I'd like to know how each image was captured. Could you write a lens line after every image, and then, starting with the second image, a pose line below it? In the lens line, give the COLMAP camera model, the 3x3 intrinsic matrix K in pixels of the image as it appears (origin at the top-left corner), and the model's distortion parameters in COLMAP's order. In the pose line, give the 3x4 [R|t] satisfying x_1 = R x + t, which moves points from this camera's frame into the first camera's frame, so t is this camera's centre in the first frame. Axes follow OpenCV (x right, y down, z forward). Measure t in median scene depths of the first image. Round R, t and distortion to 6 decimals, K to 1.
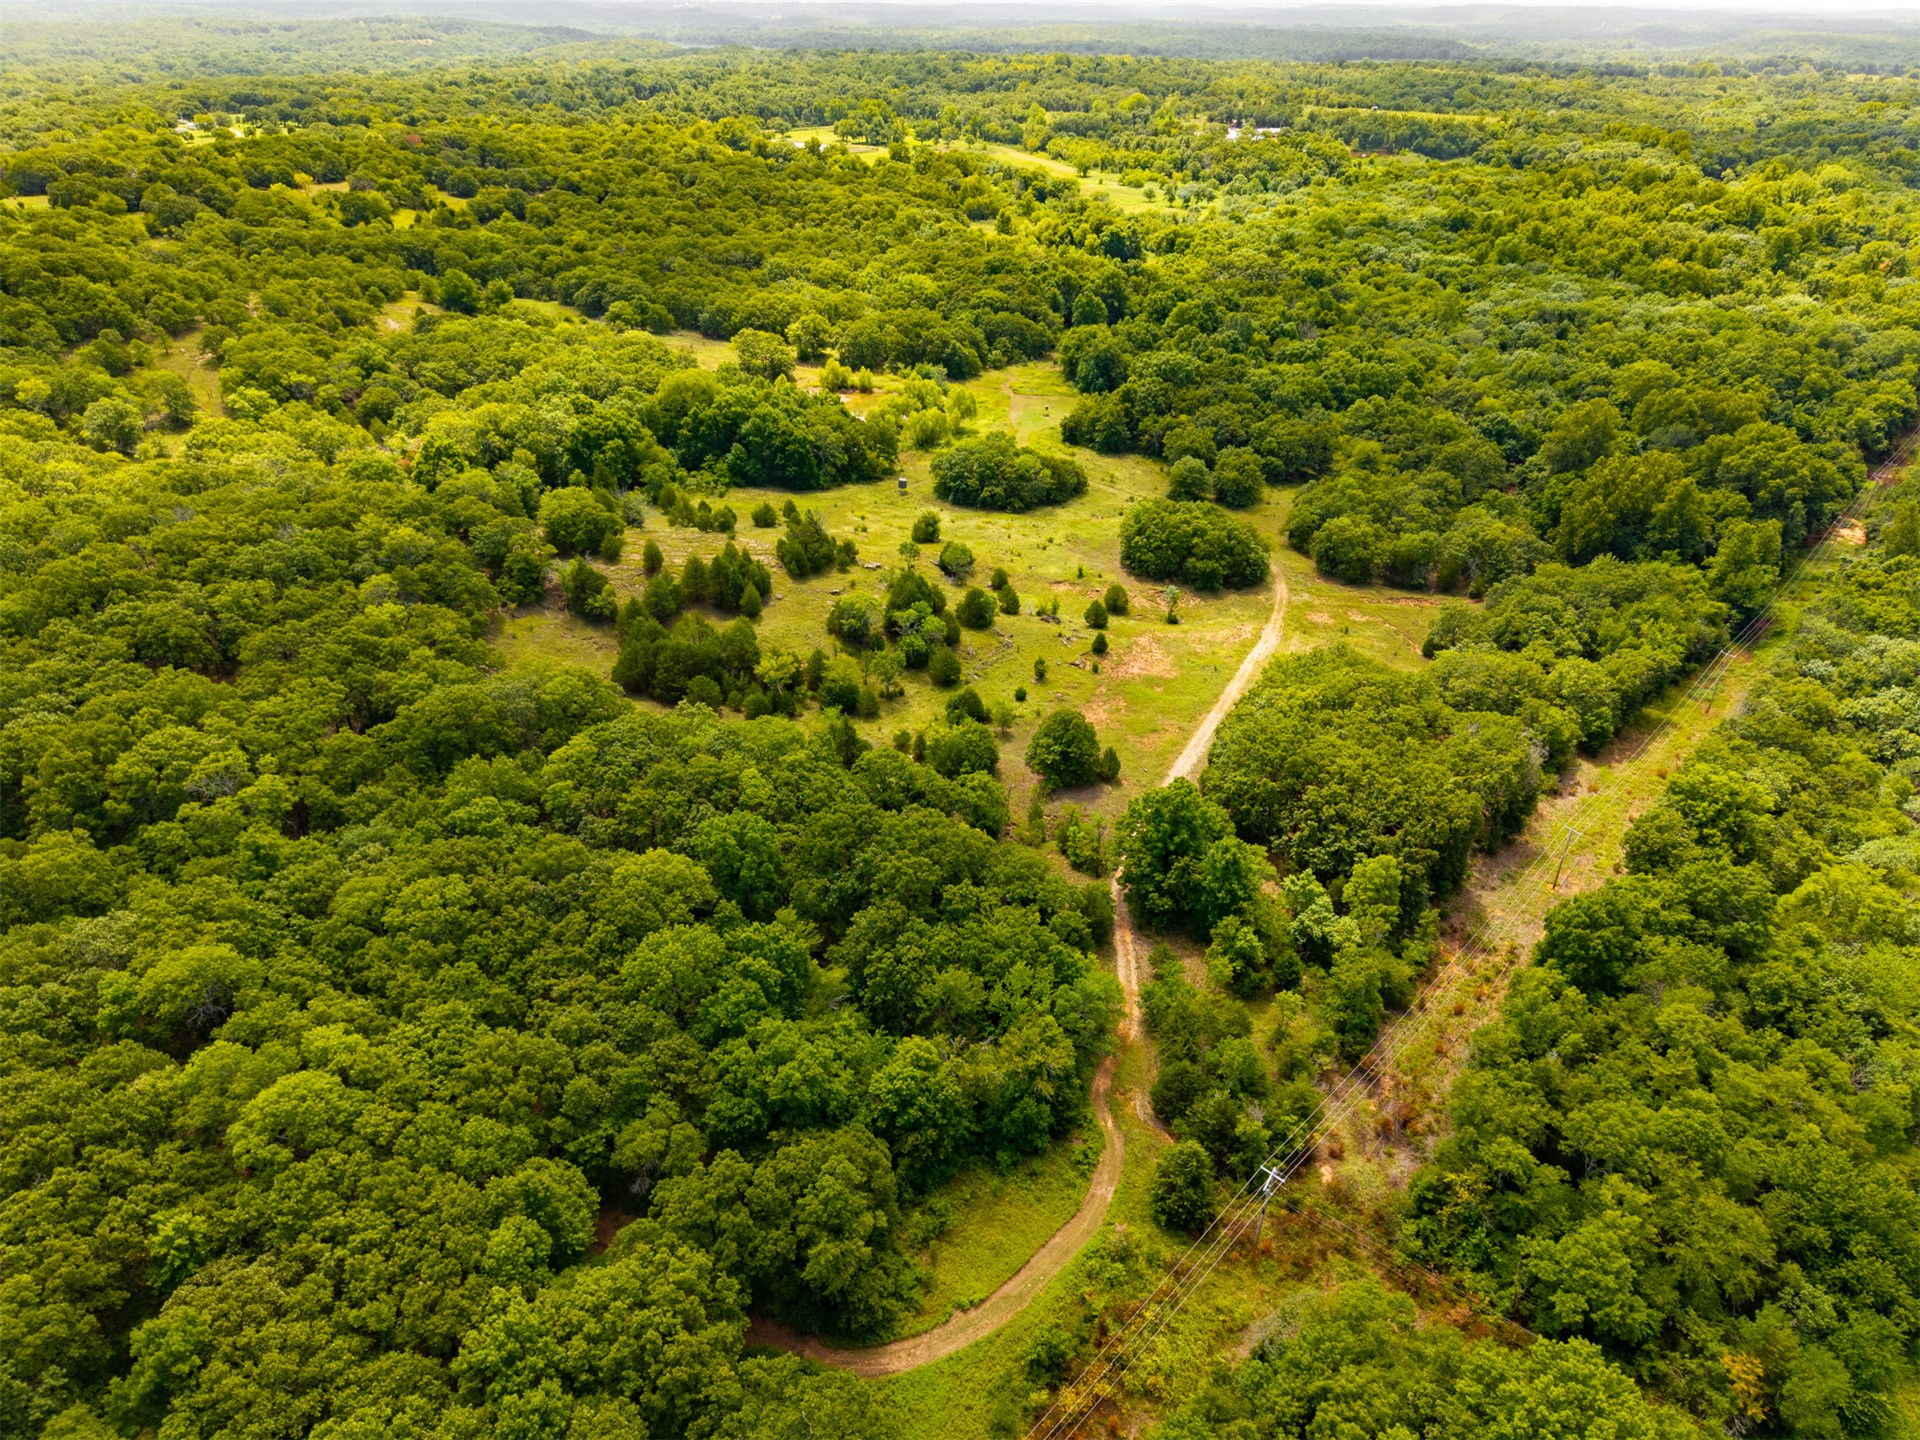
lens RADIAL K [[1291.6, 0, 966.2], [0, 1291.6, 720.7], [0, 0, 1]] dist [0.009824, -0.005143]
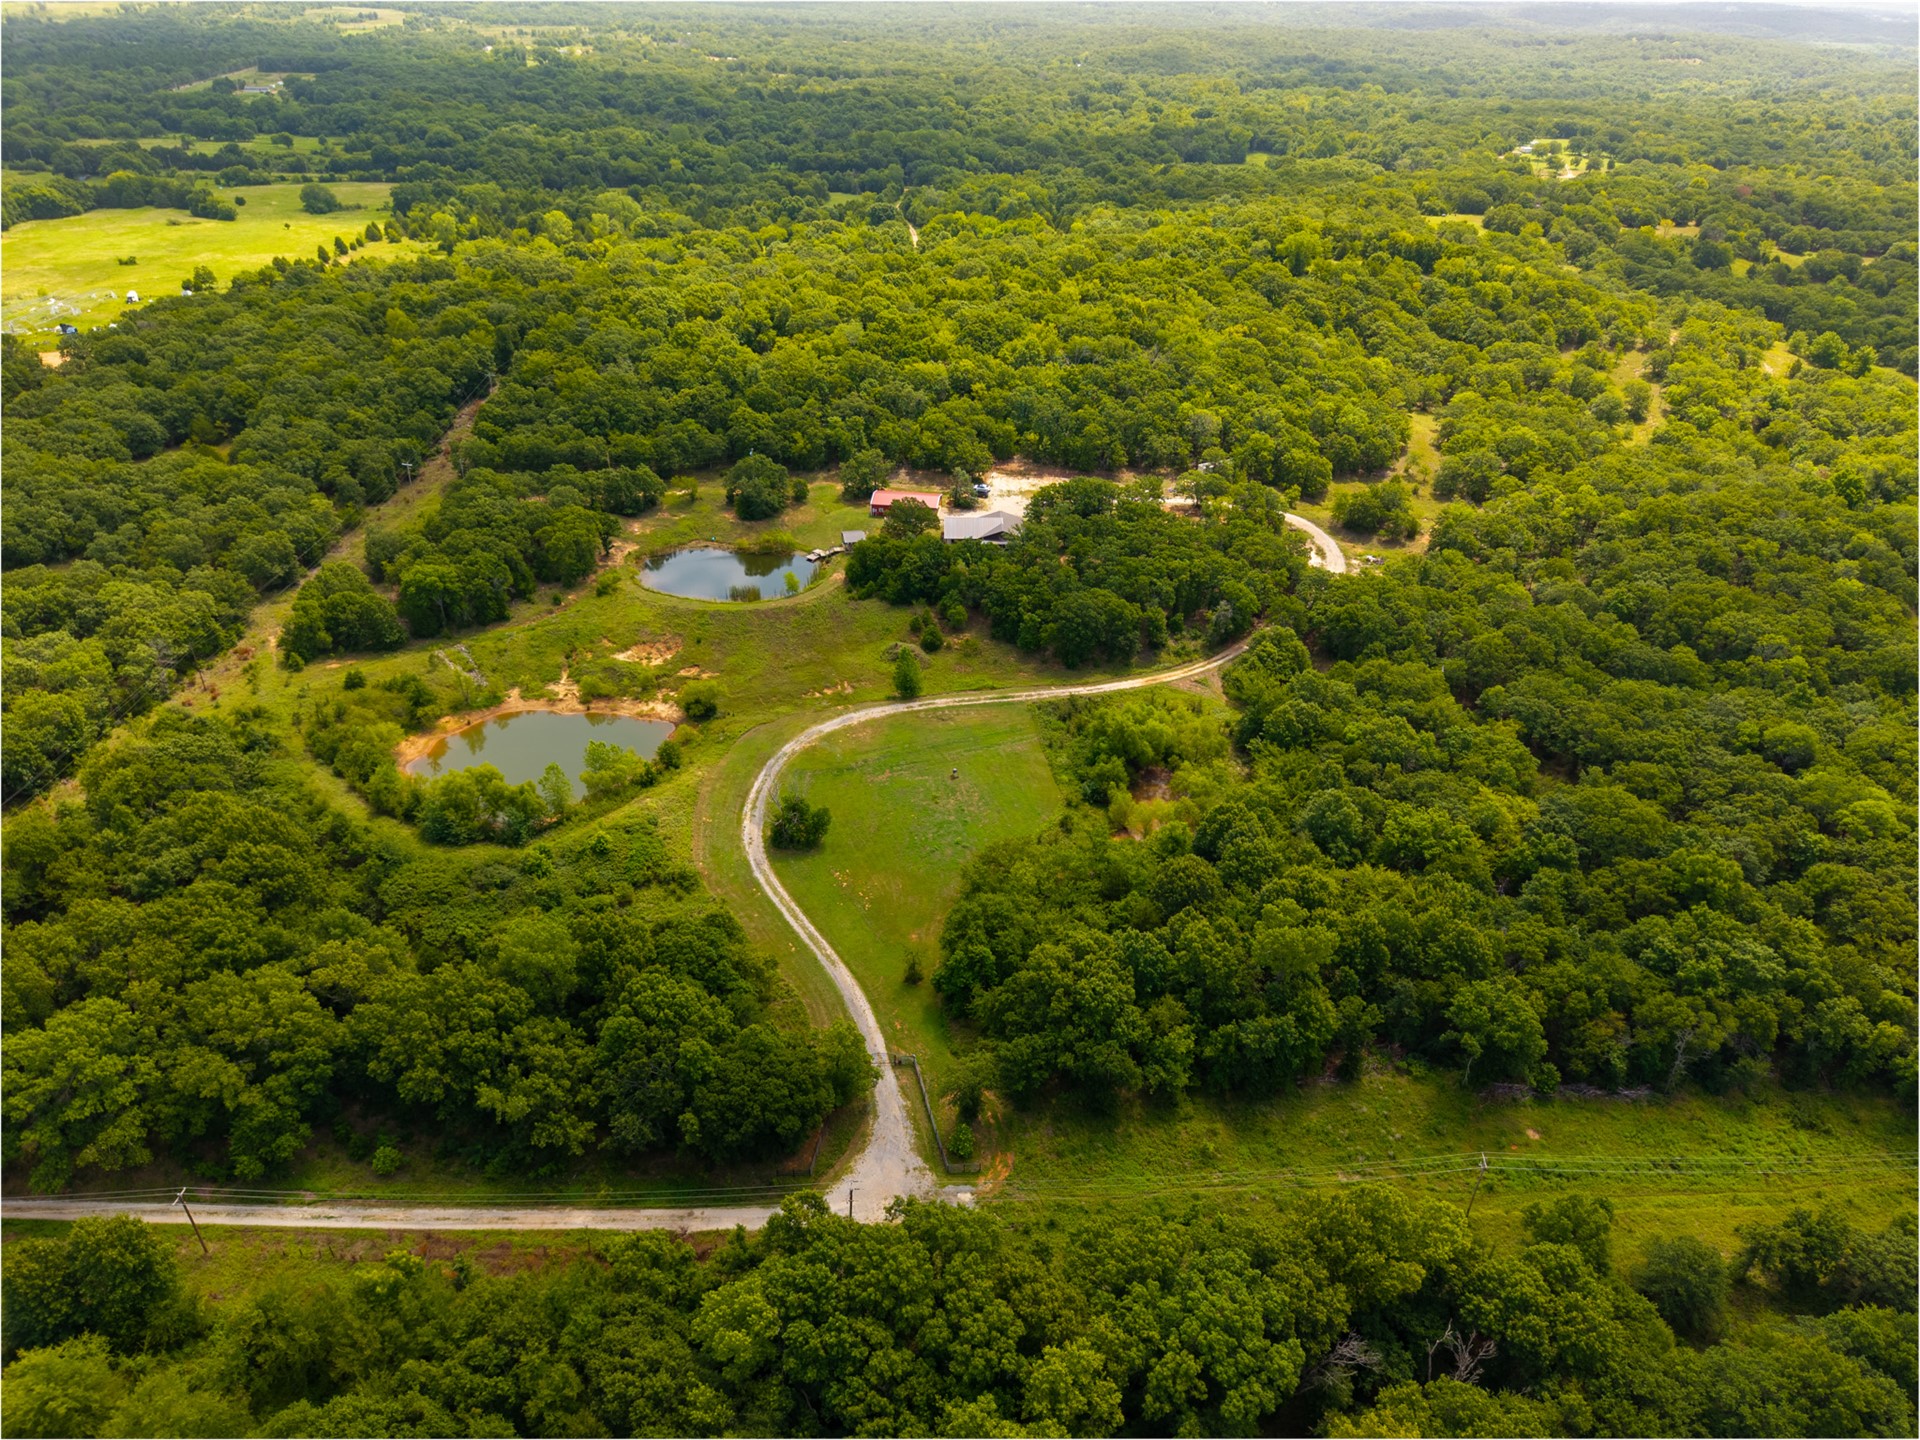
lens RADIAL K [[1291.6, 0, 966.2], [0, 1291.6, 720.7], [0, 0, 1]] dist [0.009824, -0.005143]
pose [[0.707838, 0.361825, -0.606670, -0.126299], [-0.359651, 0.923797, 0.131337, 0.141578], [0.607961, 0.125224, 0.784030, -0.473473]]
